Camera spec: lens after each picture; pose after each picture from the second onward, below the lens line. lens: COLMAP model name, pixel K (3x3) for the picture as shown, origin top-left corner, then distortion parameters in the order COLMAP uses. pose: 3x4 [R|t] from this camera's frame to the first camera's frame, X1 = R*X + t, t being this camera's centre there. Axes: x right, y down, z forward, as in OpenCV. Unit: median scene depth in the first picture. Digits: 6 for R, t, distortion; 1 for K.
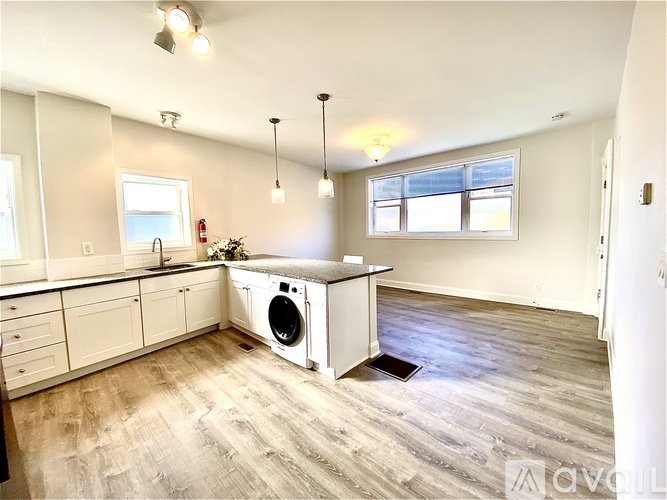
lens RADIAL K [[245.6, 0, 330.9], [0, 245.6, 246.5], [0, 0, 1]] dist [-0.000987, -0.000100]
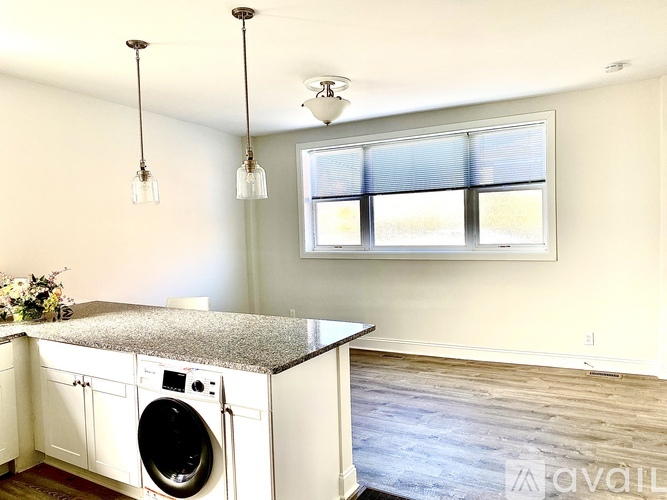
lens RADIAL K [[467.9, 0, 304.6], [0, 467.9, 249.4], [0, 0, 1]] dist [-0.033140, 0.046574]
pose [[0.978827, -0.025702, 0.203069, -0.096909], [0.030650, 0.999304, -0.021257, -0.061831], [-0.202381, 0.027031, 0.978934, 0.009013]]
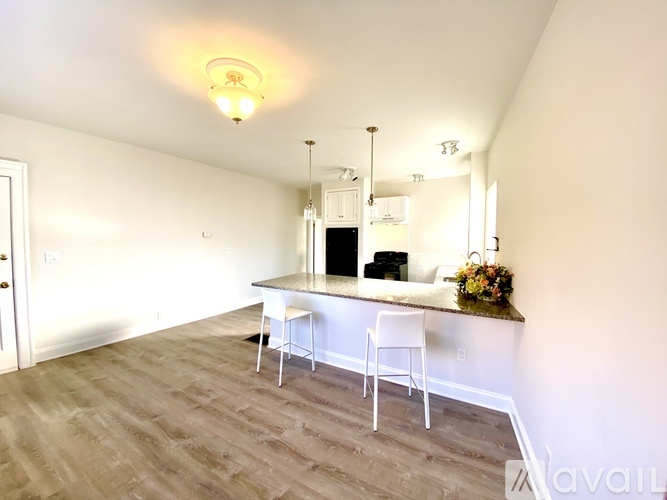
lens RADIAL K [[245.6, 0, 330.9], [0, 245.6, 246.5], [0, 0, 1]] dist [-0.000987, -0.000100]
pose [[-0.968365, 0.033079, -0.247338, 0.161740], [0.000863, 0.991613, 0.129241, -0.190593], [0.249538, 0.124939, -0.960271, 1.919357]]
